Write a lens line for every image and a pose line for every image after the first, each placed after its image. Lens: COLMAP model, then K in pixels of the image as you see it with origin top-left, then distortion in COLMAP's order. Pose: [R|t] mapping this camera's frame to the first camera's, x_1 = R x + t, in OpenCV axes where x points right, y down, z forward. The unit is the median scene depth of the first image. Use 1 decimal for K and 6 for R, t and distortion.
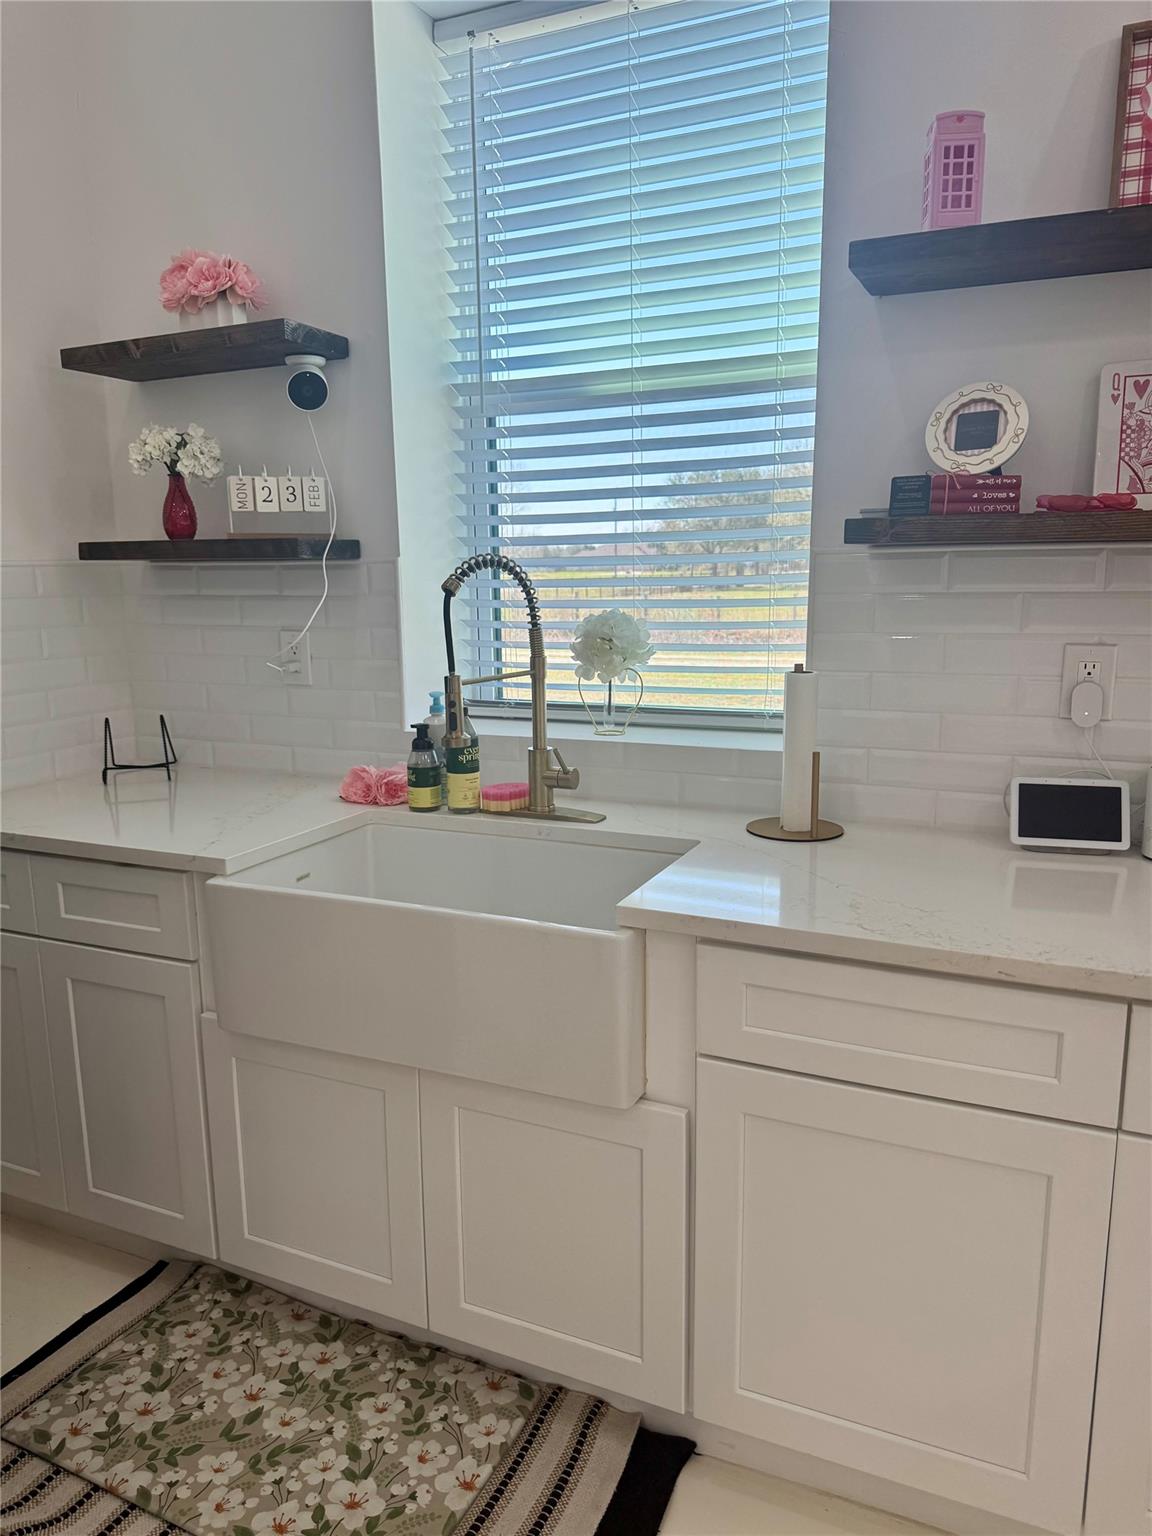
lens RADIAL K [[1058.2, 0, 576.0], [0, 1058.2, 768.0], [0, 0, 1]] dist [0.027726, -0.003619]
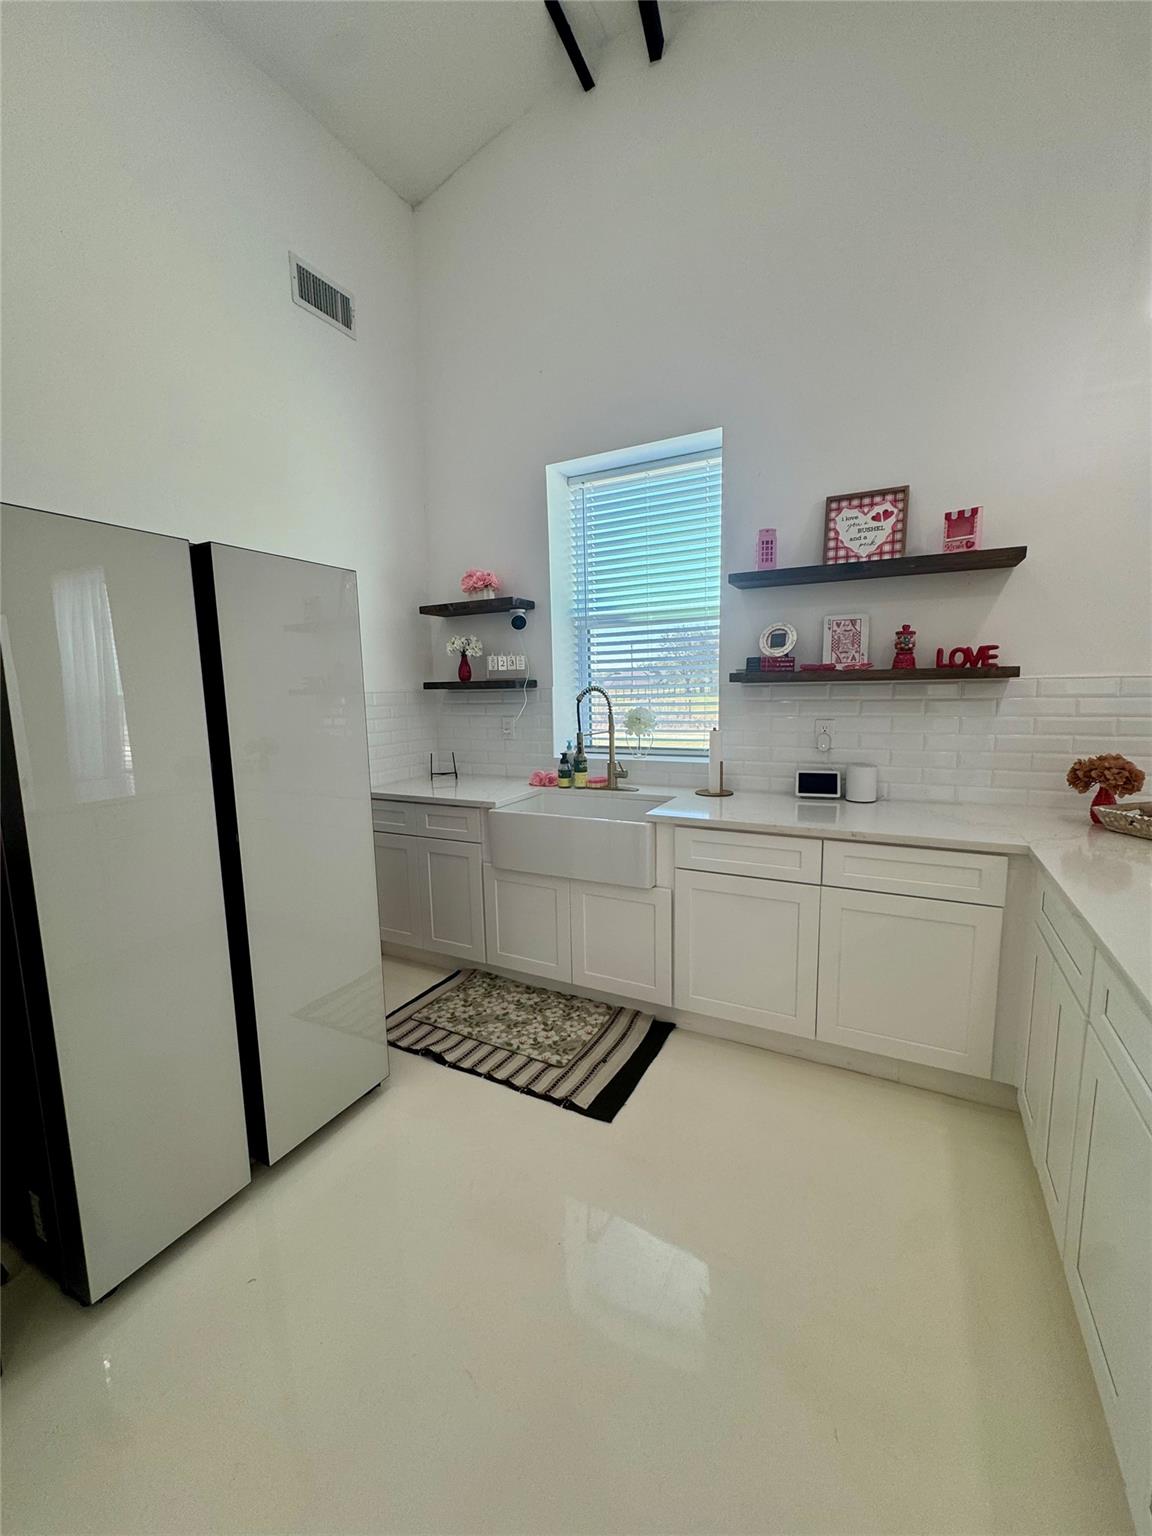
lens RADIAL K [[603.5, 0, 576.0], [0, 603.5, 768.0], [0, 0, 1]] dist [0.001138, 0.000045]
pose [[0.998491, -0.001623, -0.054900, -0.042502], [-0.001101, 0.998771, -0.049549, 0.068998], [0.054913, 0.049534, 0.997262, -0.453056]]
